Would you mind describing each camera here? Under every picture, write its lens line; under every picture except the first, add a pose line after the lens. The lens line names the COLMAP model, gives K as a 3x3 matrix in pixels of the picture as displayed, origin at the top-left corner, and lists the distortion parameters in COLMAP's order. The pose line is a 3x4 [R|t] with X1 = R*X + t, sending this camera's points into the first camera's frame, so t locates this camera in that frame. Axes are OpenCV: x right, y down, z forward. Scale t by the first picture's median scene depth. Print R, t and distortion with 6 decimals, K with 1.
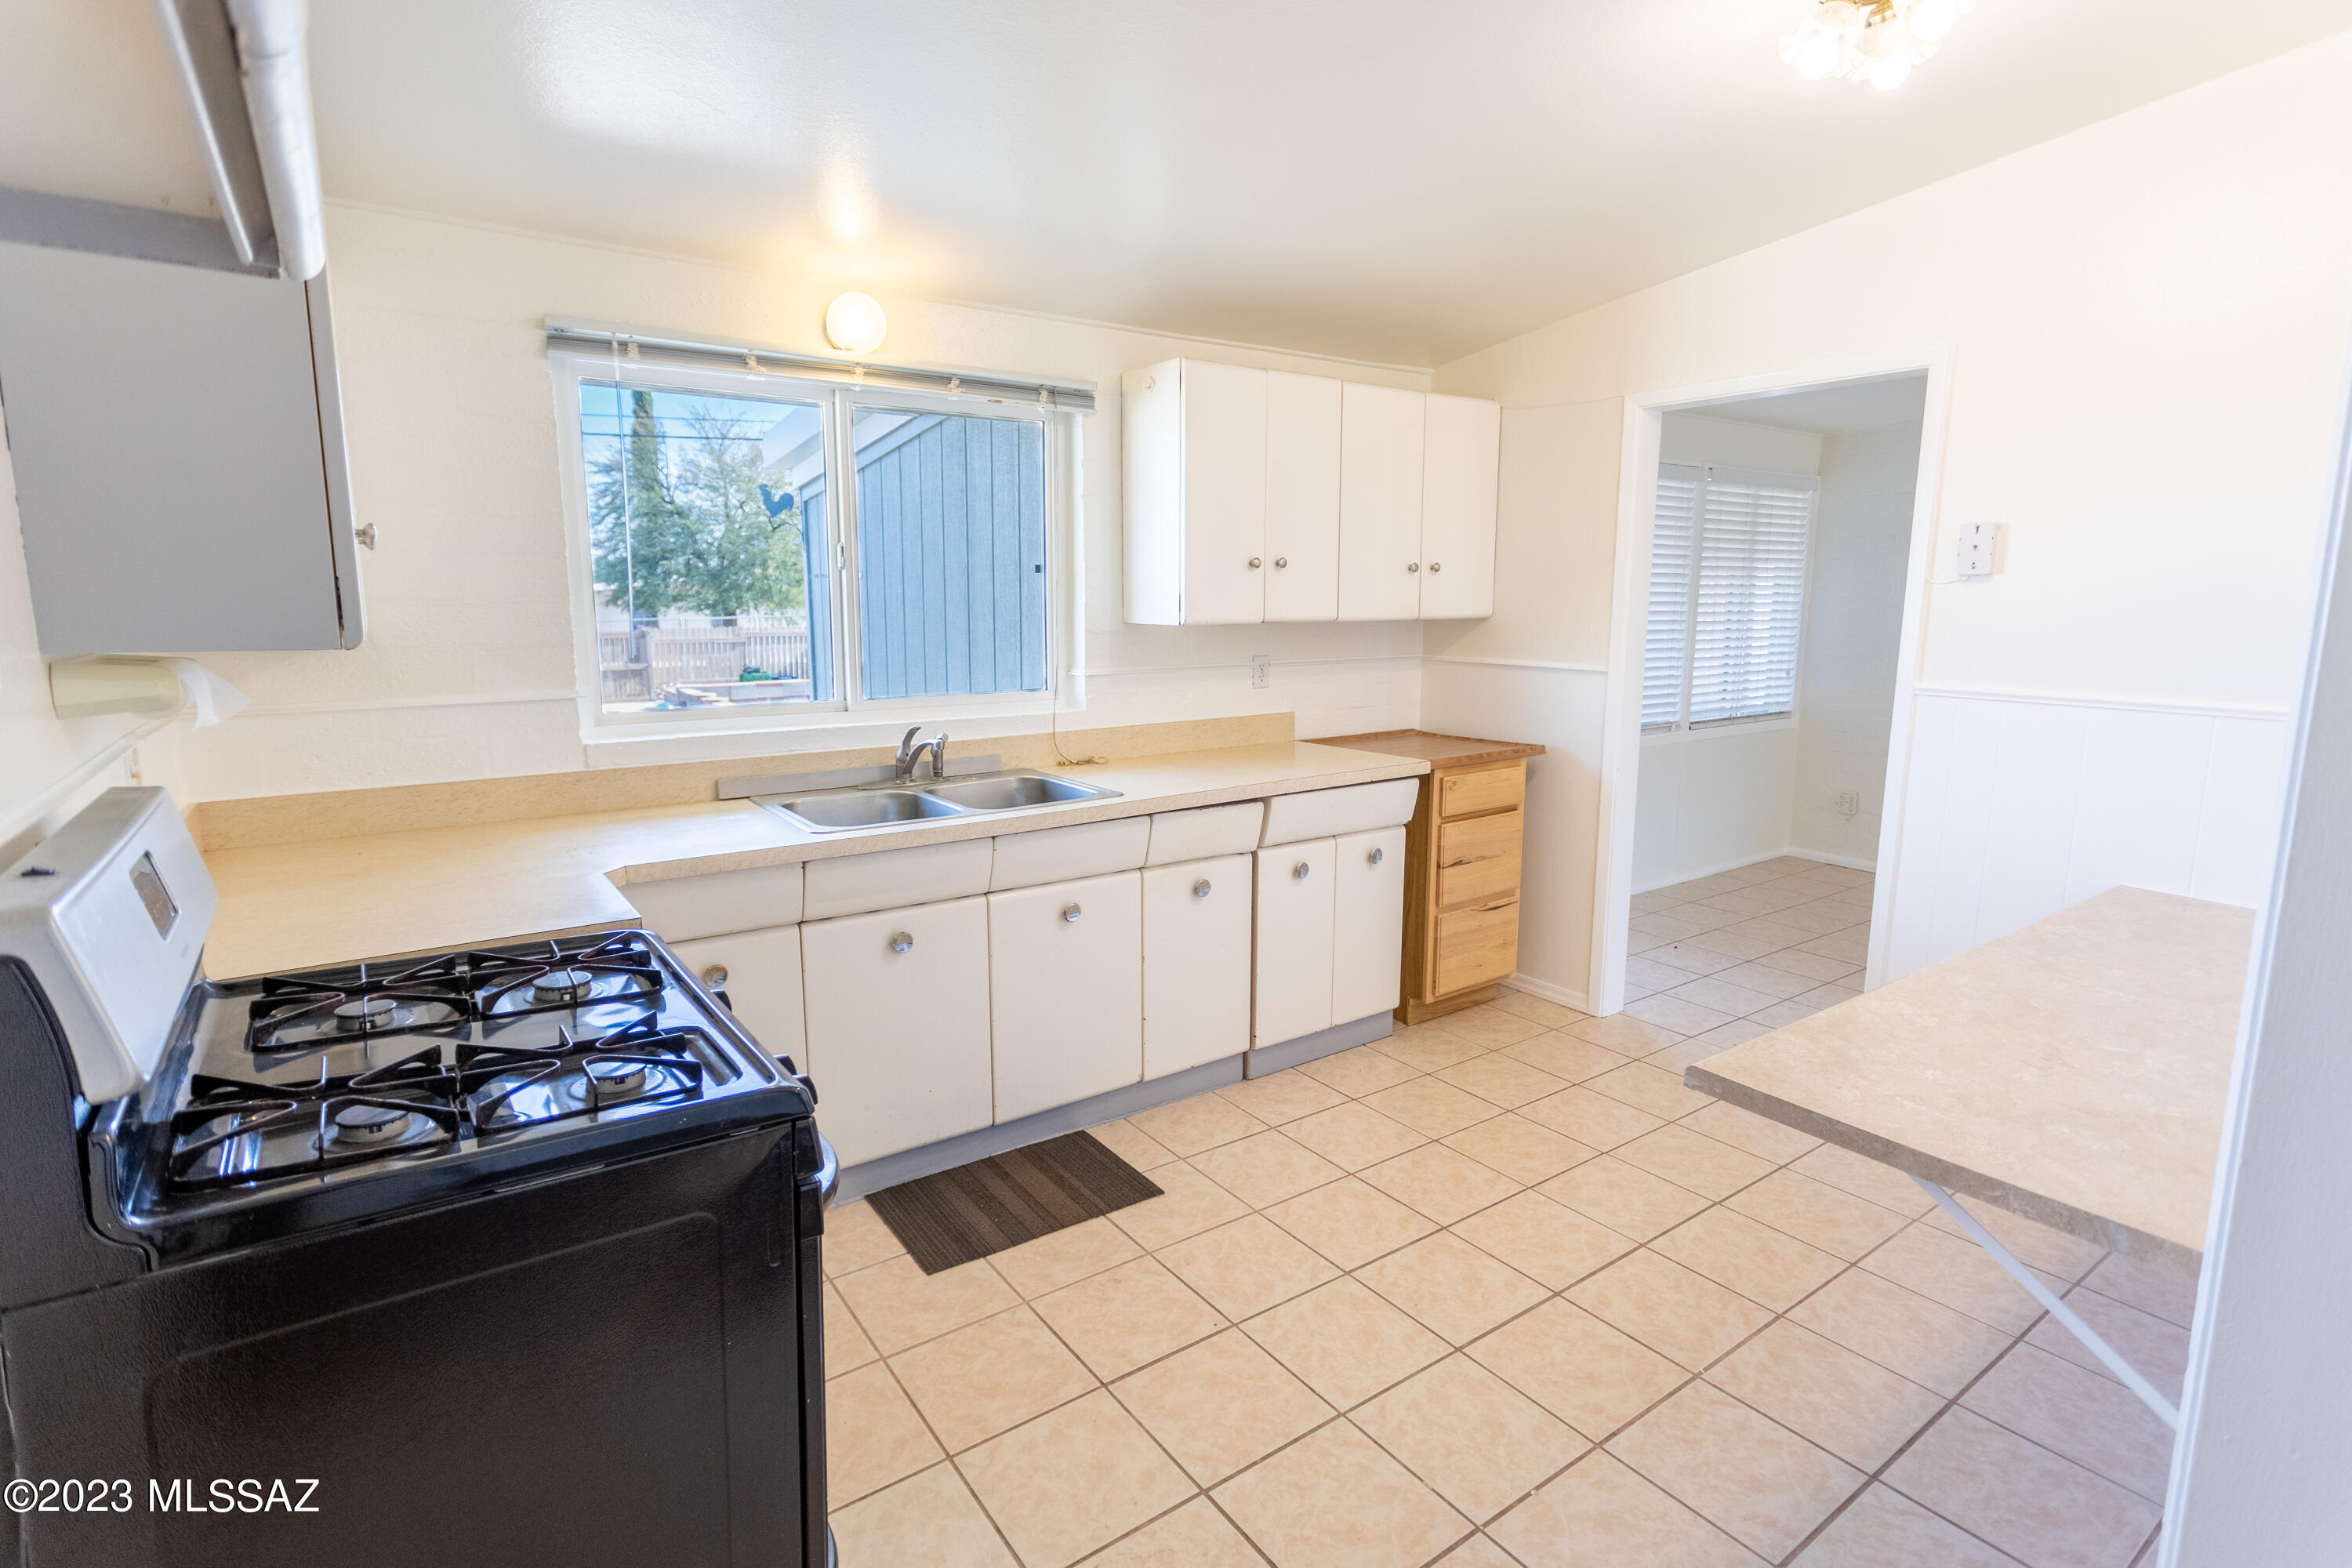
lens RADIAL K [[1139.6, 0, 1180.5], [0, 1139.6, 768.1], [0, 0, 1]] dist [0.001795, 0.001450]
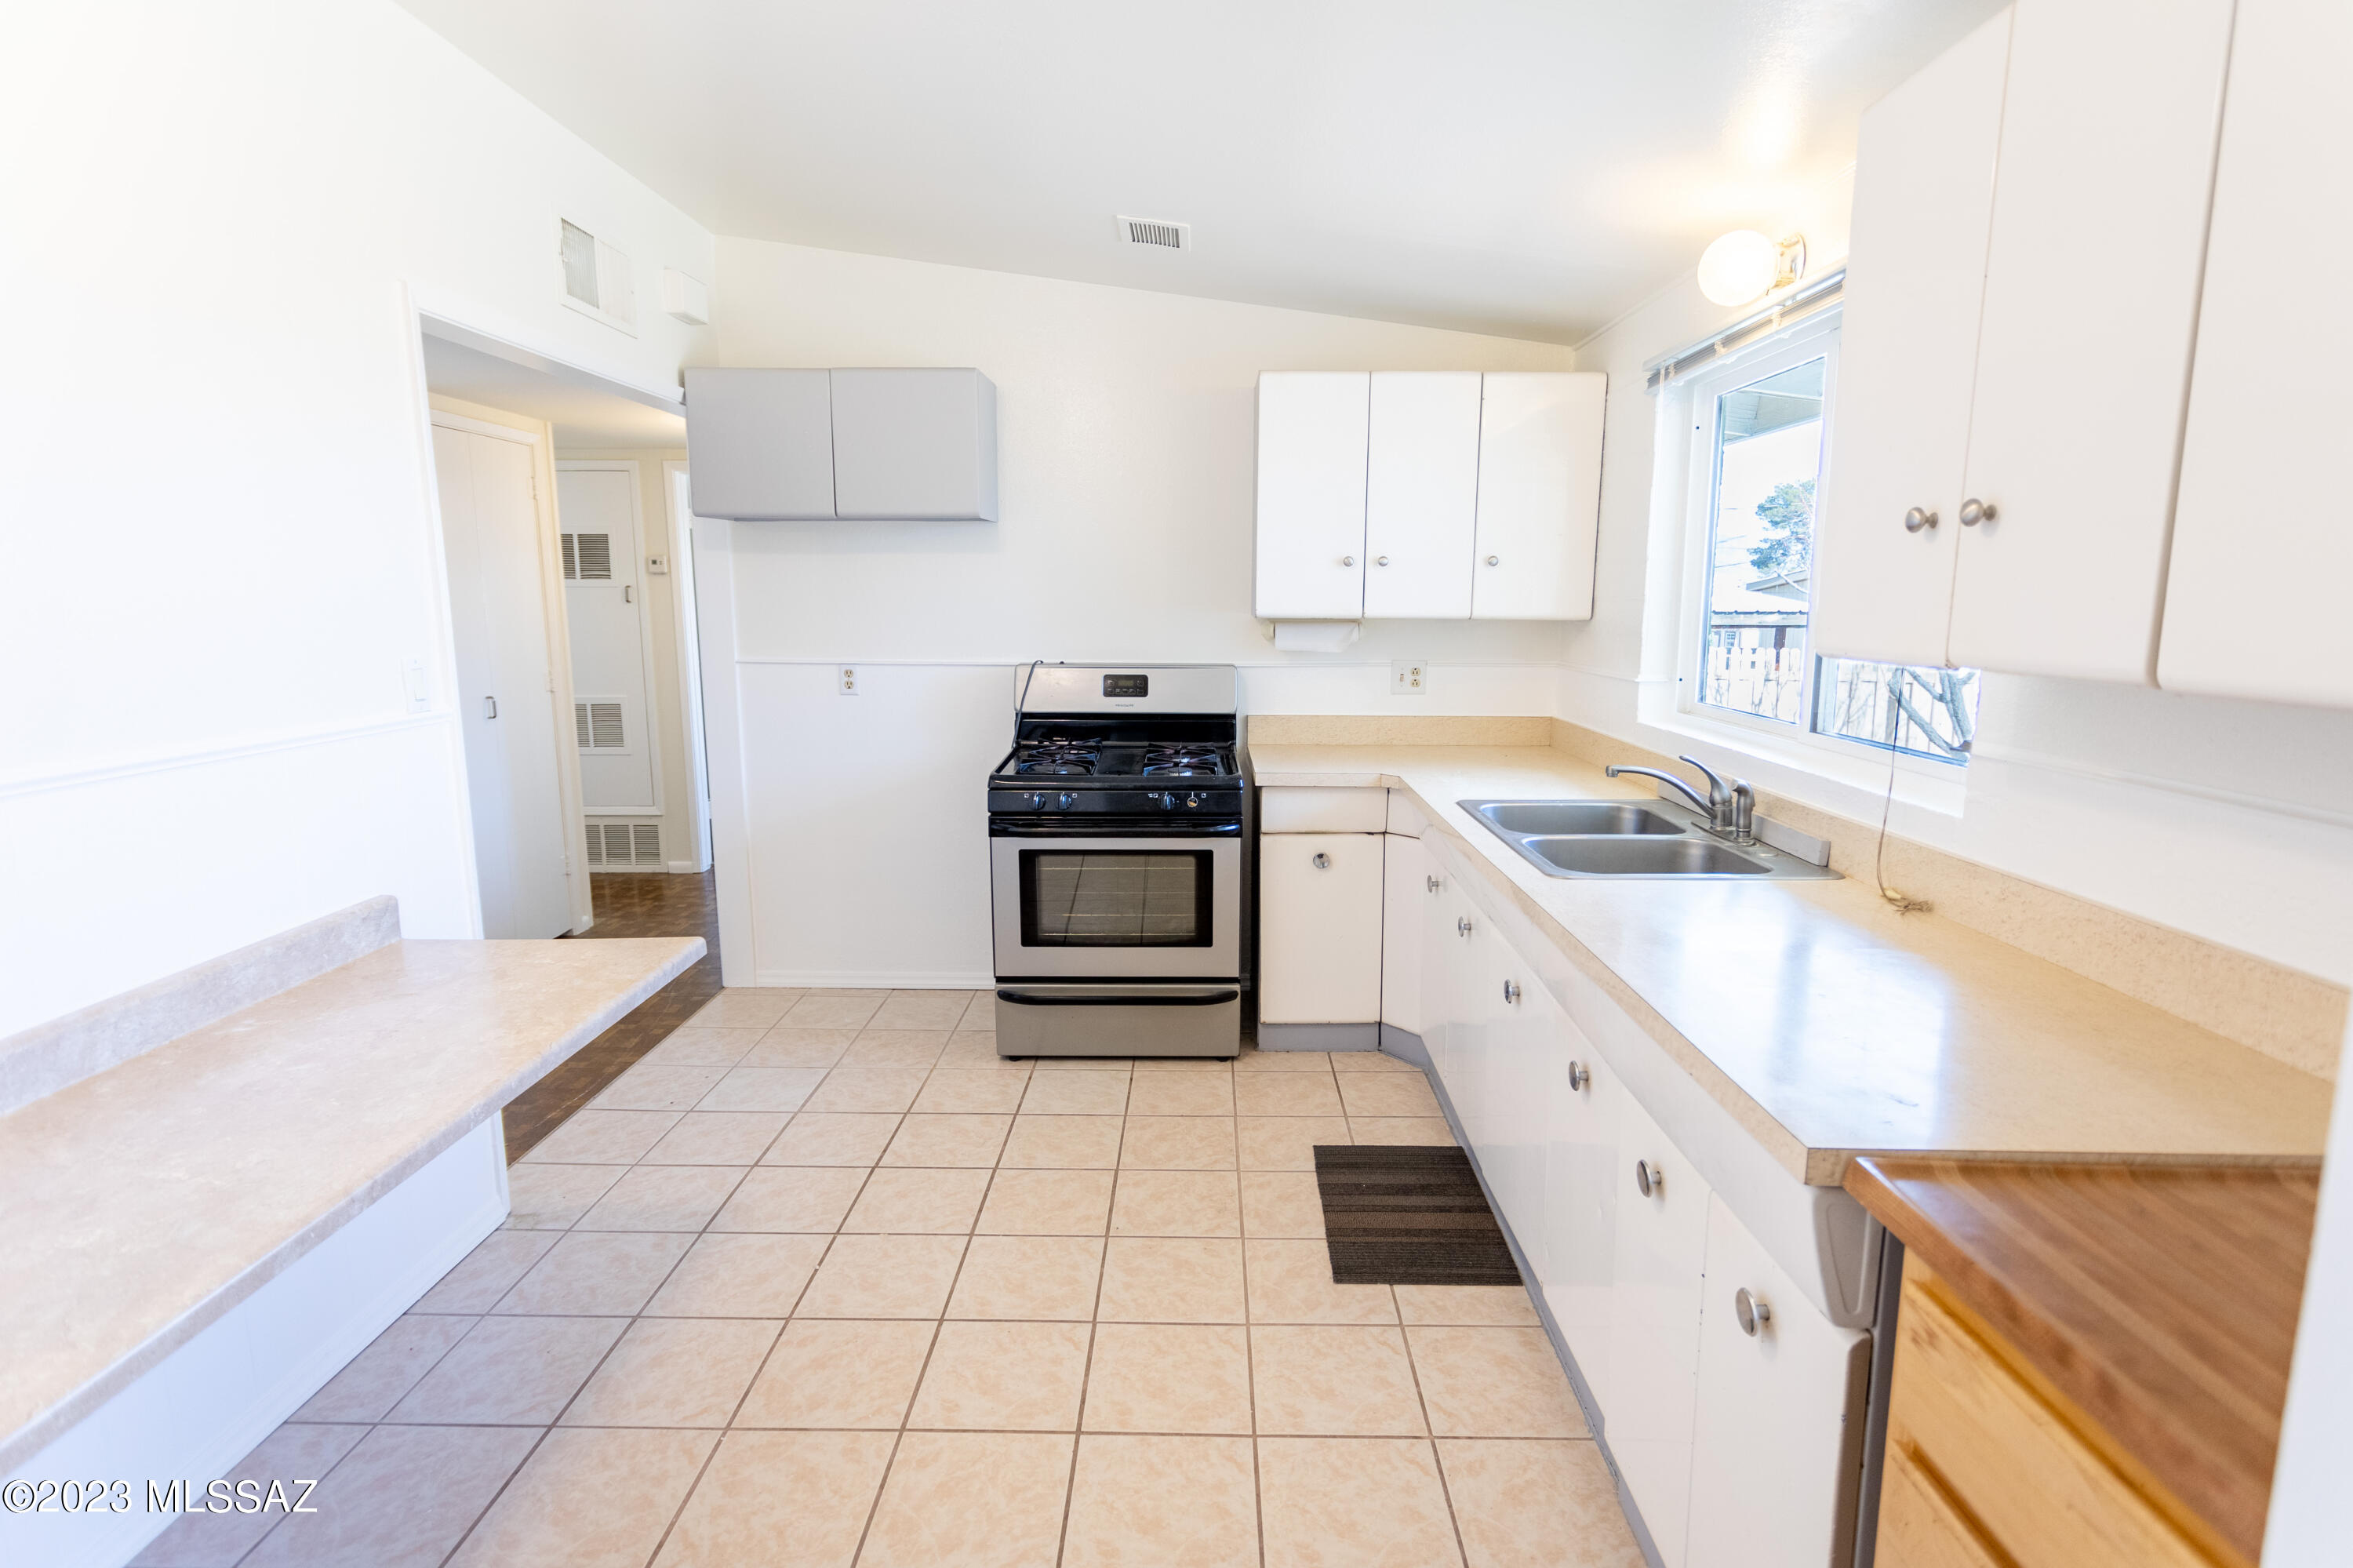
lens RADIAL K [[1140.1, 0, 1181.0], [0, 1140.1, 768.1], [0, 0, 1]] dist [0.001795, 0.001450]
pose [[-0.593216, 0.123309, -0.795544, 0.788165], [-0.123682, 0.962508, 0.241415, -0.226175], [0.795486, 0.241605, -0.555724, 1.460608]]
